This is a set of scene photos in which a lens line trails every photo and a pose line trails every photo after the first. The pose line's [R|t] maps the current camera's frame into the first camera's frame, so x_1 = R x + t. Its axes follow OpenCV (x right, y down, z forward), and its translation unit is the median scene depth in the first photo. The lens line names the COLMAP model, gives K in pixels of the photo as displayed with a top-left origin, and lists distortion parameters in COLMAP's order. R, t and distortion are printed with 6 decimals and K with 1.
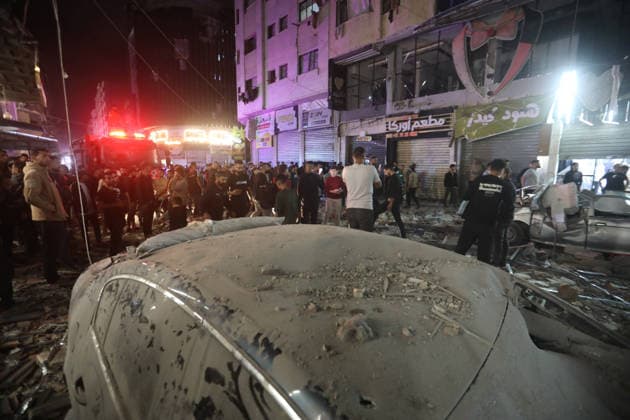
lens RADIAL K [[283.0, 0, 314.9], [0, 283.0, 210.9], [0, 0, 1]] dist [-0.033162, 0.005196]
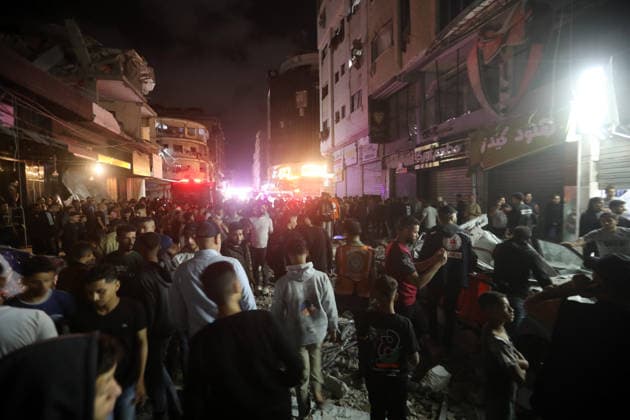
lens RADIAL K [[283.0, 0, 311.9], [0, 283.0, 212.8], [0, 0, 1]] dist [-0.033162, 0.005196]
pose [[0.887181, 0.005228, -0.461393, 0.474576], [-0.048459, 0.995462, -0.081899, -0.031110], [0.458871, 0.095018, 0.883408, 0.052813]]
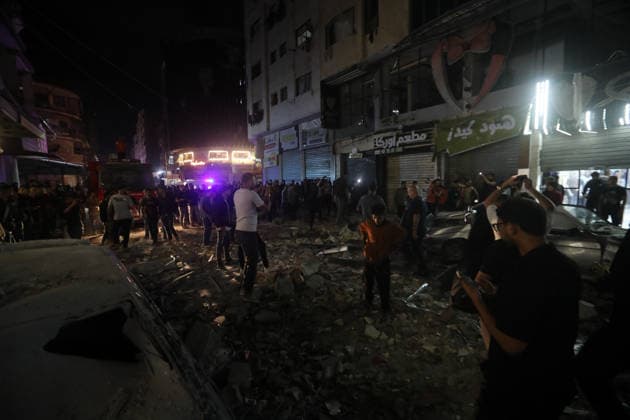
lens RADIAL K [[283.0, 0, 316.2], [0, 283.0, 211.6], [0, 0, 1]] dist [-0.033162, 0.005196]
pose [[0.995147, -0.014512, -0.097322, 0.175705], [0.009363, 0.998542, -0.053156, -0.005562], [0.097952, 0.051986, 0.993832, -0.009432]]
